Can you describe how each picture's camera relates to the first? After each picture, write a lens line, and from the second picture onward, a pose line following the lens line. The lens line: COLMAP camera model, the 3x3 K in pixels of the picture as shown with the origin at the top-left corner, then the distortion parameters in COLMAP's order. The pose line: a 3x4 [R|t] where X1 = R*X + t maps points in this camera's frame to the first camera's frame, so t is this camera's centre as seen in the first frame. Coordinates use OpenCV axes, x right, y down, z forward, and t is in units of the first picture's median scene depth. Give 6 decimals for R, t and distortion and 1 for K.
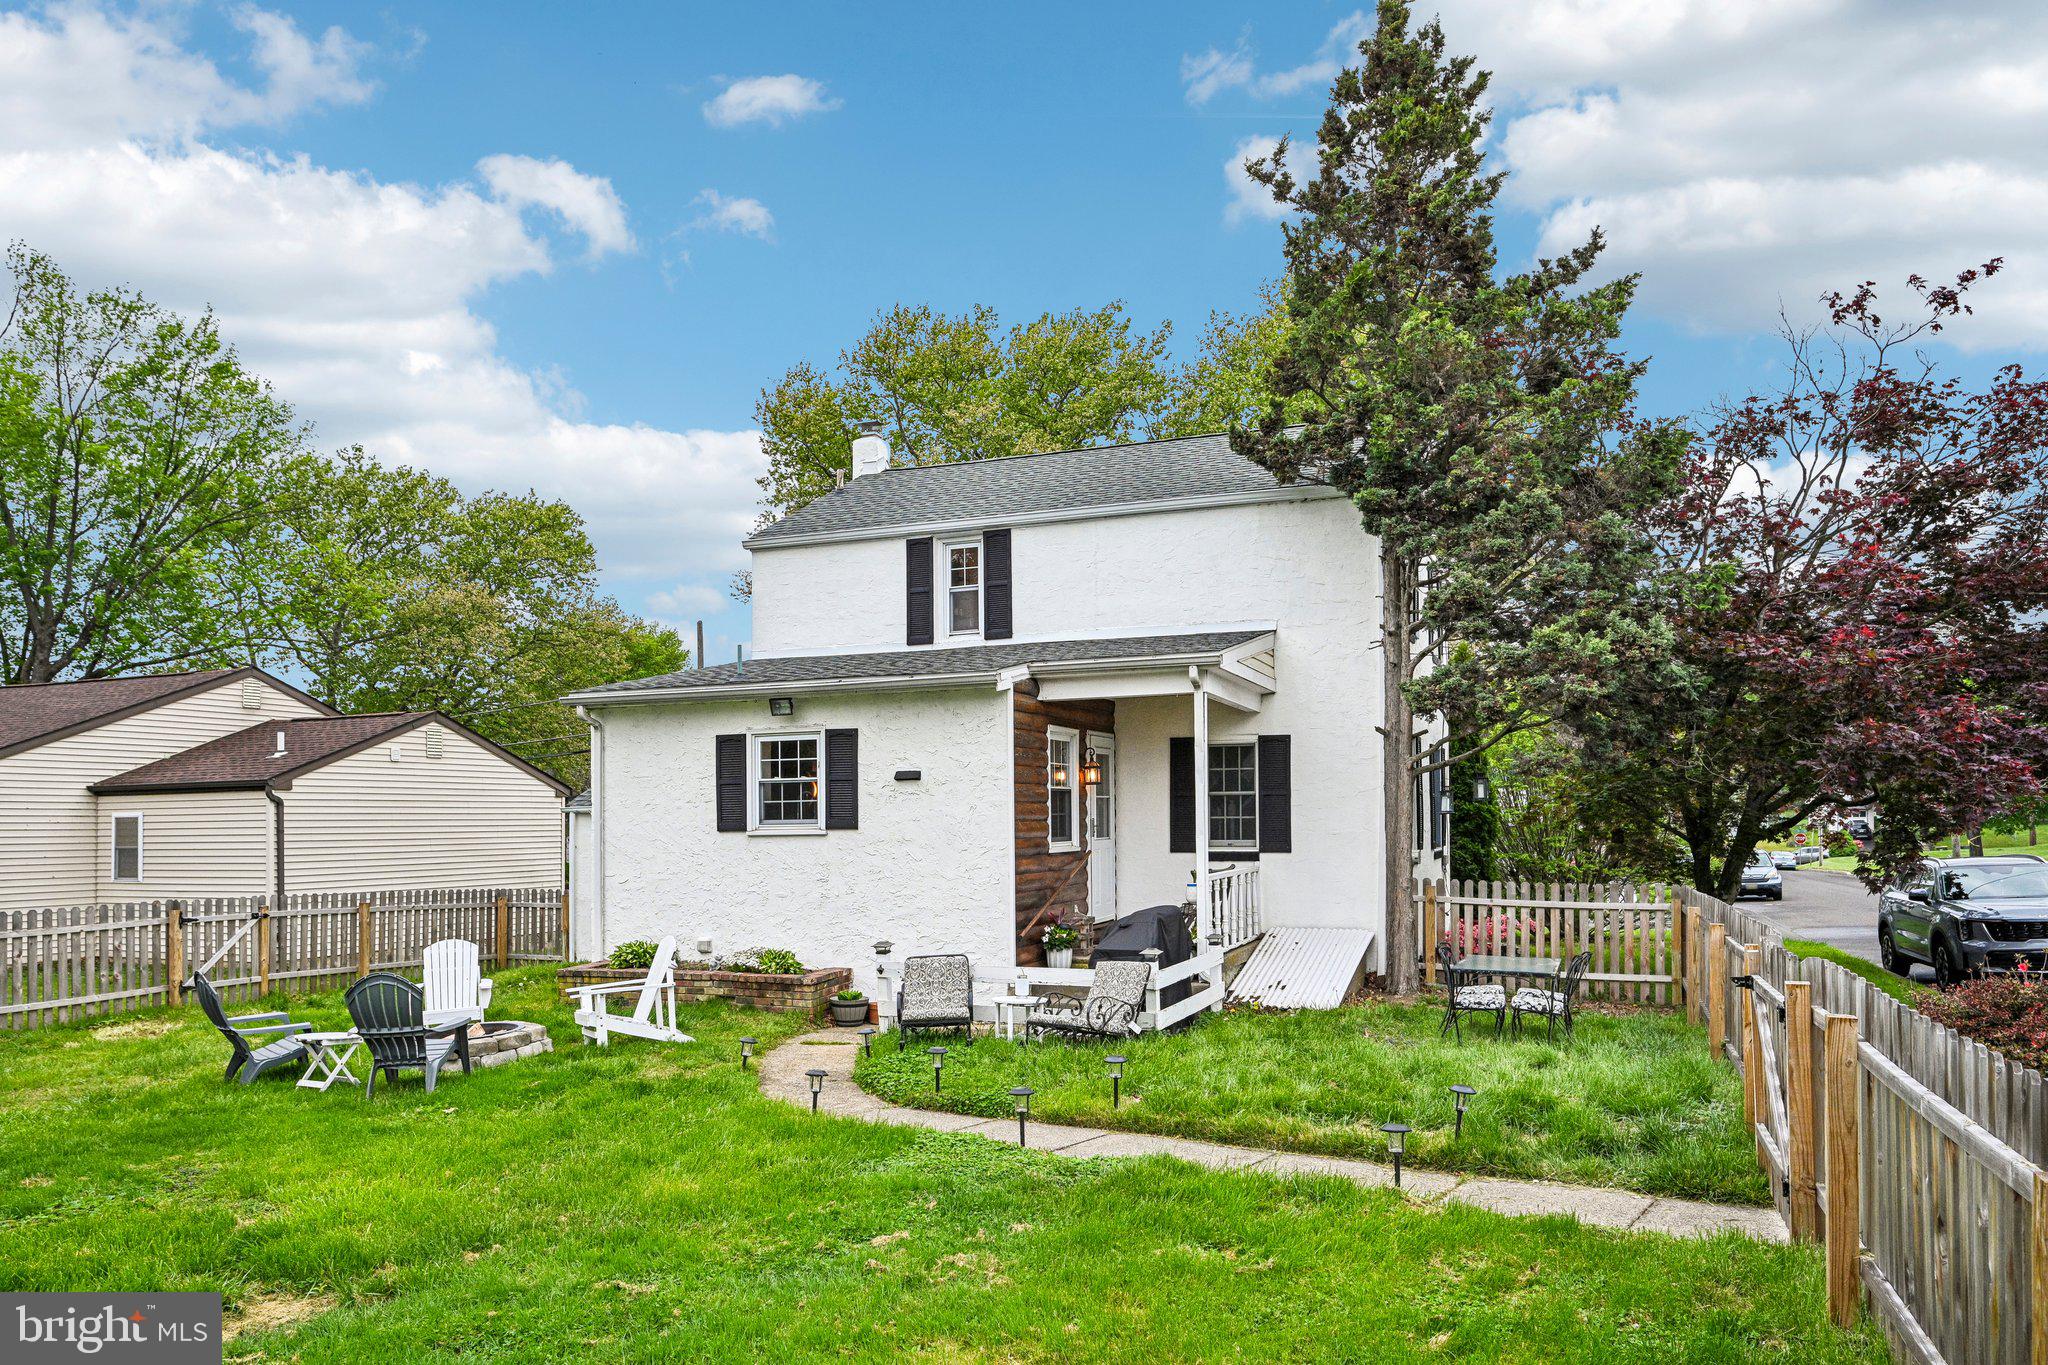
lens RADIAL K [[1501.5, 0, 989.0], [0, 1501.5, 777.2], [0, 0, 1]] dist [0.000803, -0.008451]
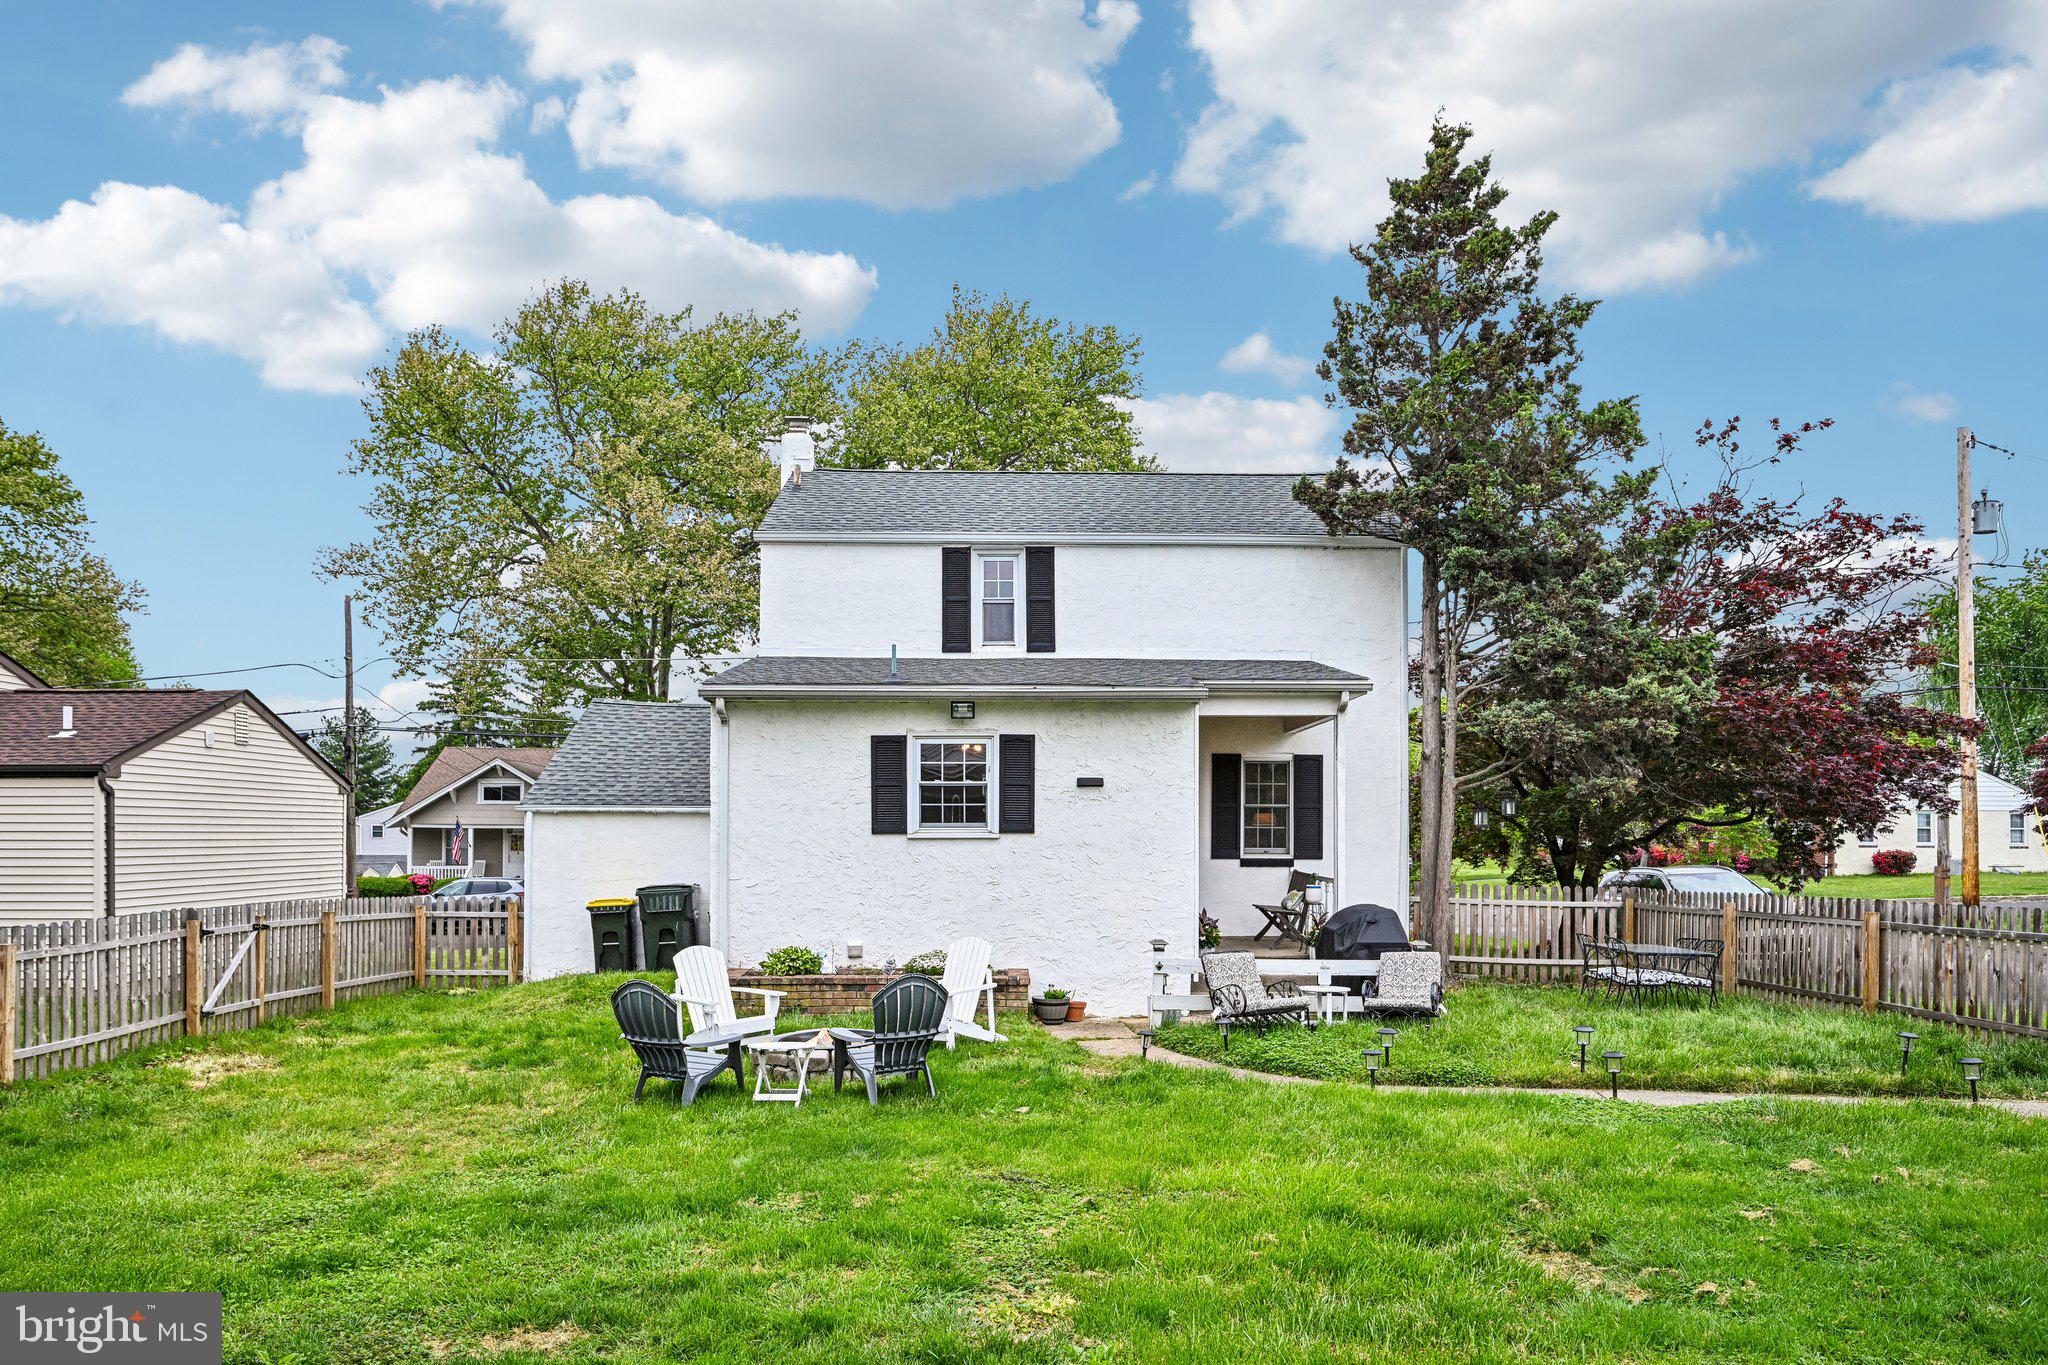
lens RADIAL K [[1501.5, 0, 982.8], [0, 1501.5, 829.0], [0, 0, 1]] dist [0.000803, -0.008451]
pose [[0.914720, 0.014404, 0.403831, -0.509848], [-0.024845, 0.999478, 0.020628, 0.010902], [-0.403323, -0.028902, 0.914601, 0.071743]]
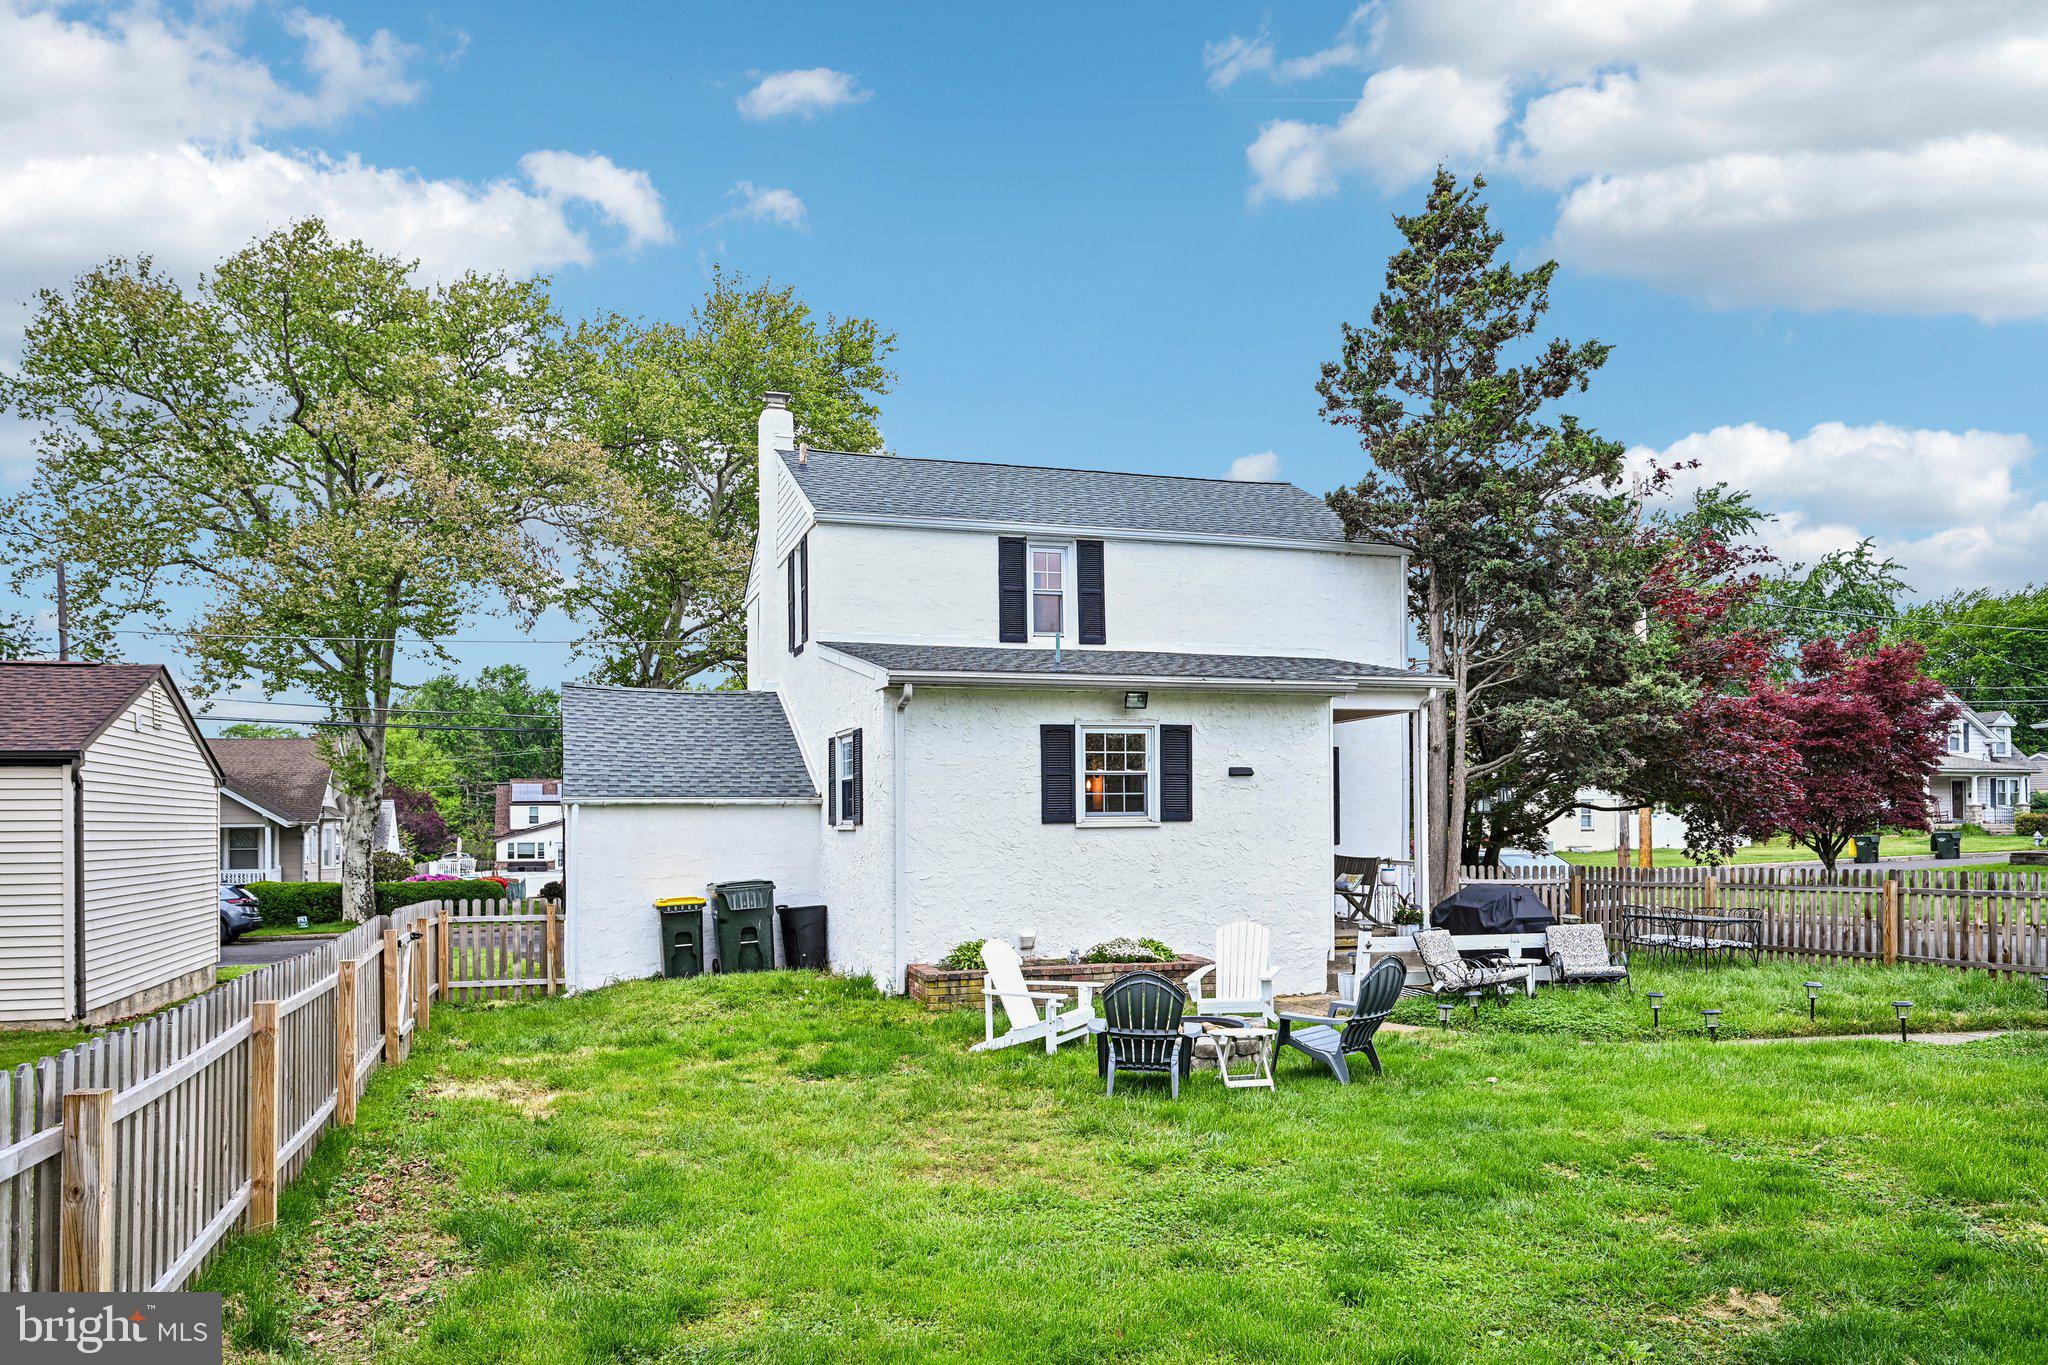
lens RADIAL K [[1501.5, 0, 958.1], [0, 1501.5, 821.7], [0, 0, 1]] dist [0.000803, -0.008451]
pose [[0.758666, 0.006565, 0.651447, -0.855444], [-0.019811, 0.999719, 0.012997, 0.023318], [-0.651179, -0.022766, 0.758583, 0.294721]]
